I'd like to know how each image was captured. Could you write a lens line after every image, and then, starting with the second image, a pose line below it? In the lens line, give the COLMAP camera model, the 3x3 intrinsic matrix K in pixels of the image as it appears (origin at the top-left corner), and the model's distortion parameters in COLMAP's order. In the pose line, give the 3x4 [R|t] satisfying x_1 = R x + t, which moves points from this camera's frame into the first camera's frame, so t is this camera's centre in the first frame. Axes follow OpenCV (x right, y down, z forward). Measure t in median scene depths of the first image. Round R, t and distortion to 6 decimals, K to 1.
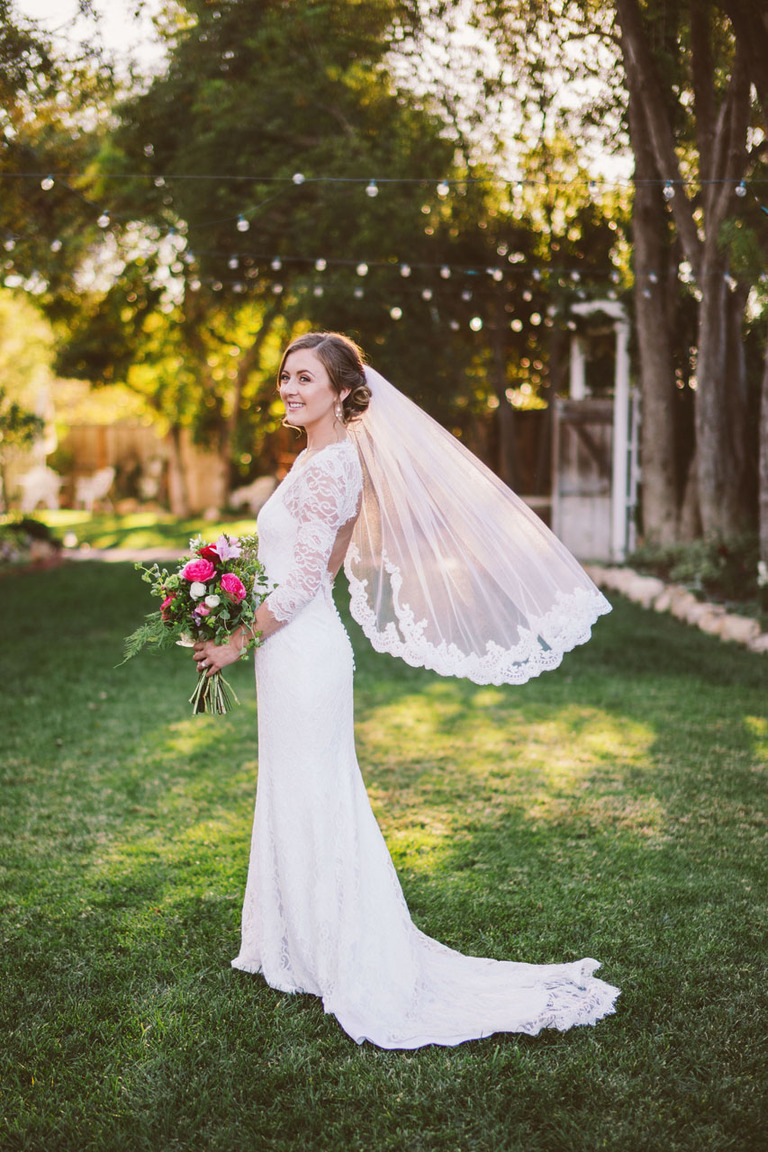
lens RADIAL K [[1735.5, 0, 384.0], [0, 1735.5, 576.0], [0, 0, 1]] dist [0.024609, 0.021086]
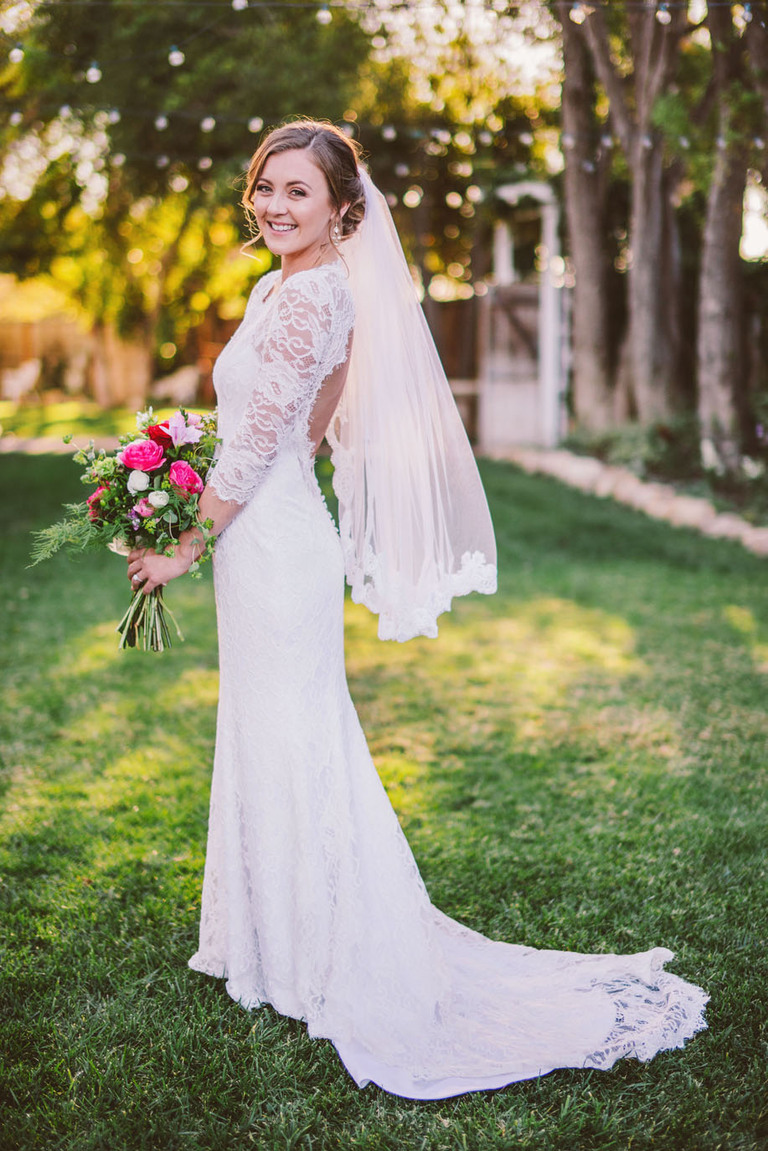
lens RADIAL K [[1651.3, 0, 385.4], [0, 1651.3, 485.3], [0, 0, 1]] dist [-0.036297, -0.132128]
pose [[0.998625, -0.010952, 0.051256, -0.018902], [0.010327, 0.999869, 0.012448, 0.003915], [-0.051386, -0.011902, 0.998608, 0.149820]]
